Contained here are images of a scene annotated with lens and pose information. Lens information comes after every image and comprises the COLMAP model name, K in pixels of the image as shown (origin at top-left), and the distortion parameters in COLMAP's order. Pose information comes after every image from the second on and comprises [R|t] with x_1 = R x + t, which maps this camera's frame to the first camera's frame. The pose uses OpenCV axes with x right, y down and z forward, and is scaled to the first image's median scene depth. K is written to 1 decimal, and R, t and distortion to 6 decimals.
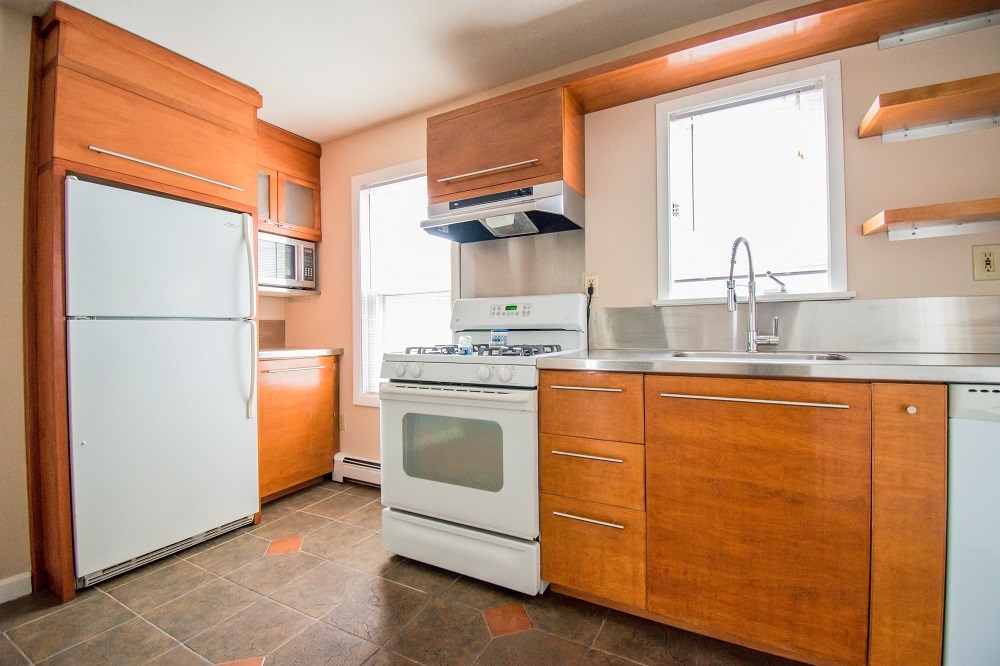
lens RADIAL K [[441.3, 0, 497.9], [0, 441.3, 328.8], [0, 0, 1]] dist [0.017524, -0.024928]
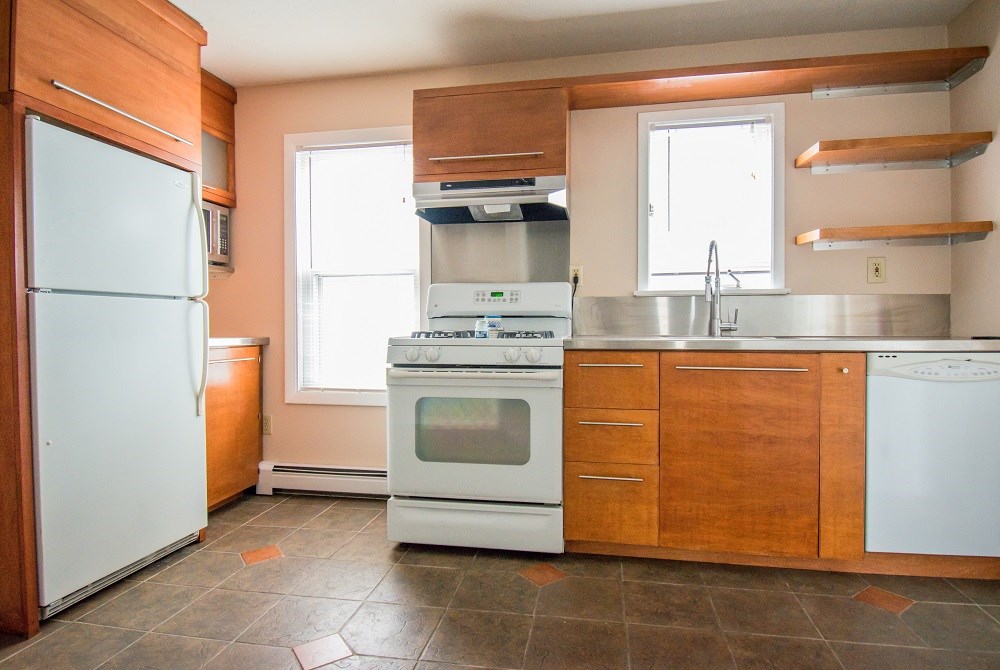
lens RADIAL K [[551.3, 0, 507.7], [0, 551.3, 331.6], [0, 0, 1]] dist [0.014583, -0.025865]
pose [[0.948779, 0.007894, 0.315842, -0.401214], [-0.011624, 0.999883, 0.009930, 0.028216], [-0.315727, -0.013093, 0.948760, -0.220223]]
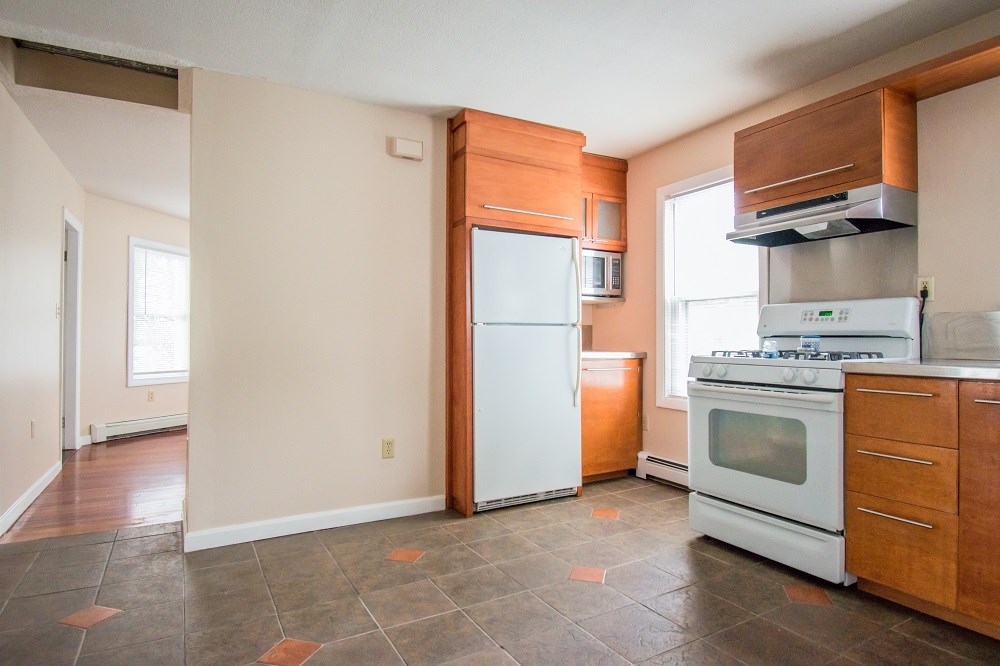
lens RADIAL K [[551.3, 0, 507.7], [0, 551.3, 329.6], [0, 0, 1]] dist [0.014583, -0.025865]
pose [[0.855429, 0.005917, -0.517886, 0.072451], [-0.010678, 0.999924, -0.006215, 0.003449], [0.517809, 0.010846, 0.855427, -0.464460]]
